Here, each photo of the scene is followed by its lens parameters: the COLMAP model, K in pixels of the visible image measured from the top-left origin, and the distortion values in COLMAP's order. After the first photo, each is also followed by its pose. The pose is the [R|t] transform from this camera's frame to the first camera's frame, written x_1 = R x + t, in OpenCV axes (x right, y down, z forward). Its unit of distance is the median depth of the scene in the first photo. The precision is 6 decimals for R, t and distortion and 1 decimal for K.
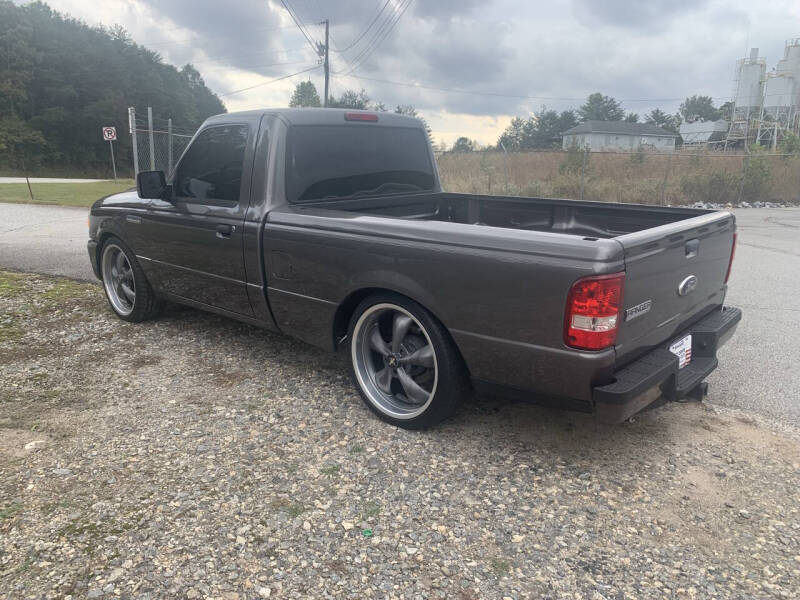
lens RADIAL K [[613.4, 0, 404.5], [0, 613.4, 312.1], [0, 0, 1]] dist [0.007318, -0.007669]
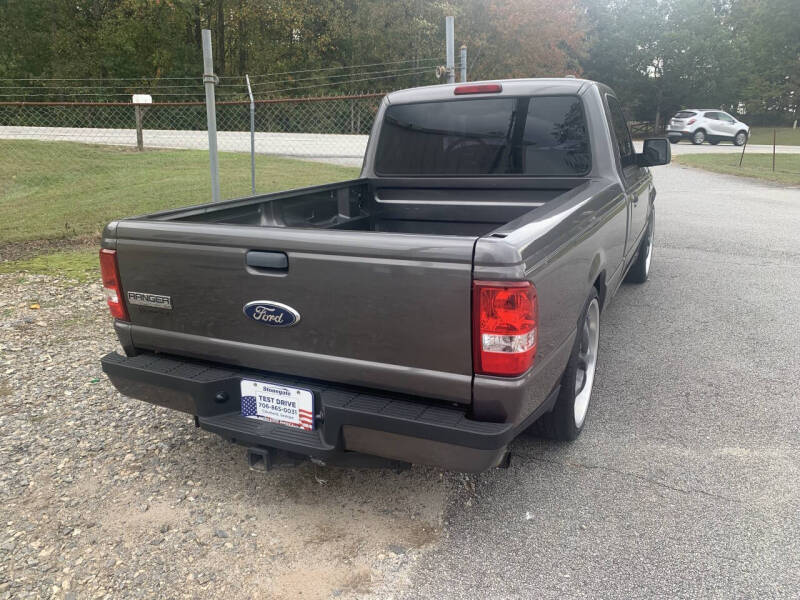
lens RADIAL K [[616.0, 0, 406.3], [0, 616.0, 309.0], [0, 0, 1]] dist [-0.006364, 0.006075]
pose [[0.282173, 0.259659, -0.923556, 0.904188], [-0.222376, 0.954159, 0.200321, -0.176355], [0.933235, 0.148852, 0.326980, 0.694489]]
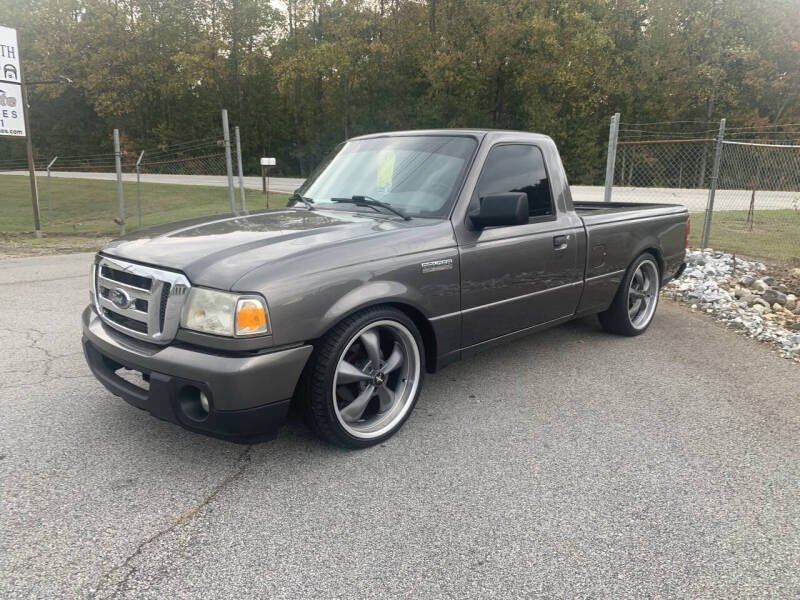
lens RADIAL K [[614.9, 0, 406.2], [0, 614.9, 298.7], [0, 0, 1]] dist [0.001446, -0.000876]
pose [[-0.409640, 0.163867, -0.897409, 1.545641], [-0.214658, 0.938797, 0.269410, -0.955761], [0.886632, 0.302997, -0.349394, 4.019053]]
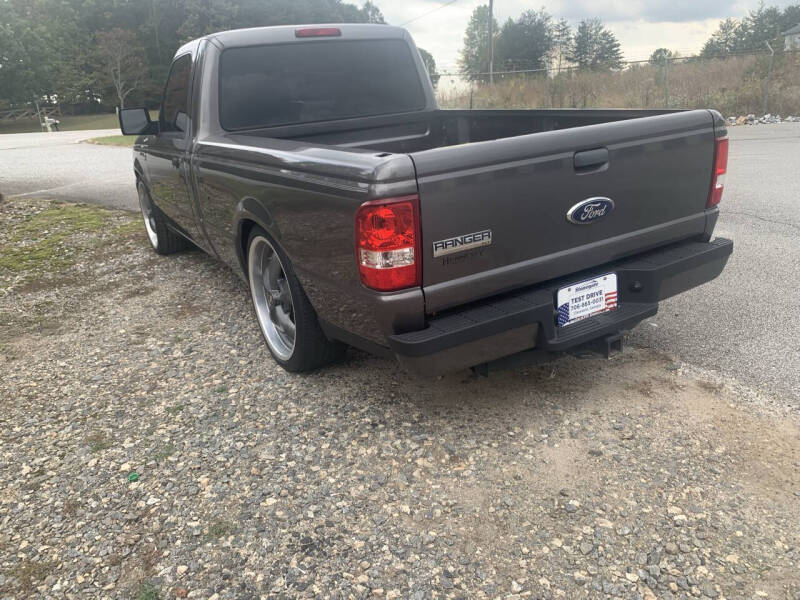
lens RADIAL K [[614.2, 0, 395.7], [0, 614.2, 299.7], [0, 0, 1]] dist [0.003020, -0.008764]
pose [[0.953642, 0.024981, -0.299905, 0.352653], [0.001628, 0.996106, 0.088151, 0.000391], [0.300939, -0.084552, 0.949888, 0.137087]]
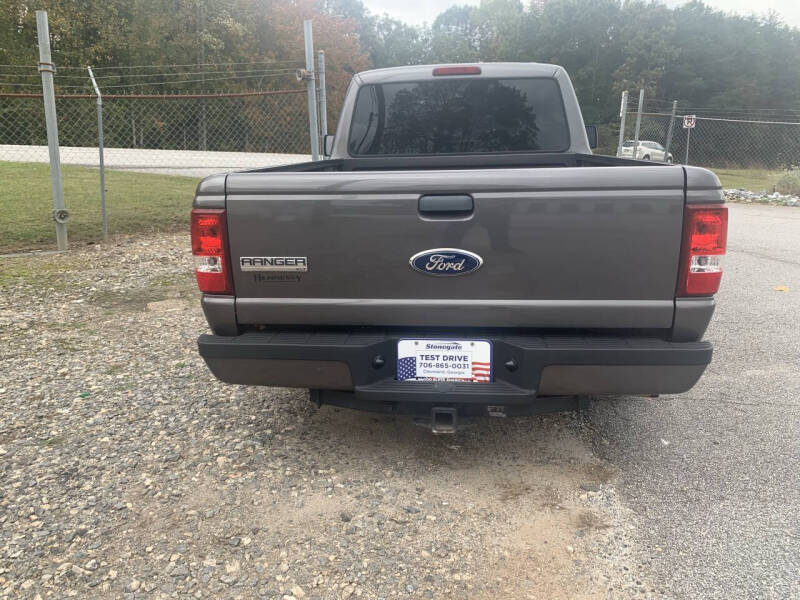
lens RADIAL K [[613.2, 0, 404.5], [0, 613.2, 296.6], [0, 0, 1]] dist [0.013121, -0.015780]
pose [[0.591682, 0.179833, -0.785858, 0.750845], [-0.189099, 0.978565, 0.081557, -0.039478], [0.783680, 0.100349, 0.613006, 0.415446]]
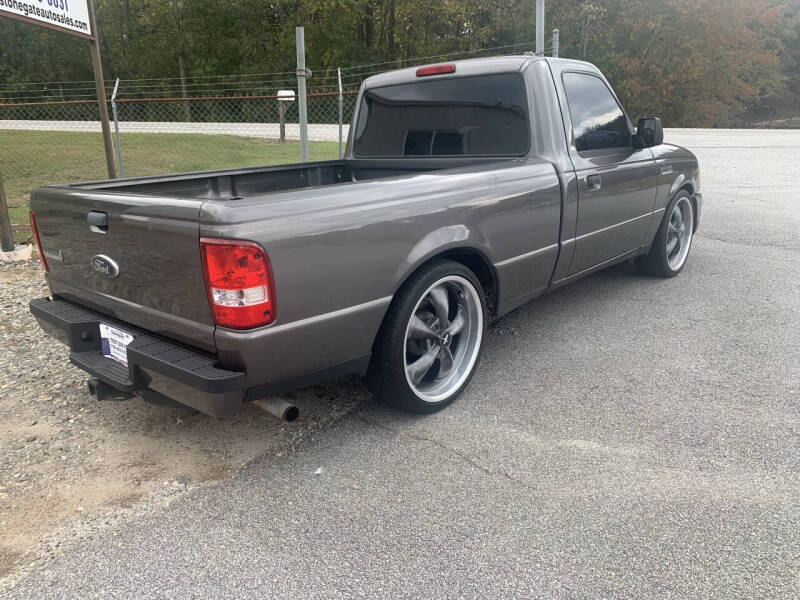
lens RADIAL K [[613.4, 0, 404.5], [0, 613.4, 312.1], [0, 0, 1]] dist [0.007318, -0.007669]
pose [[0.007383, 0.283495, -0.958945, 0.996306], [-0.220495, 0.935830, 0.274963, -0.237036], [0.975360, 0.209413, 0.069419, 1.038864]]
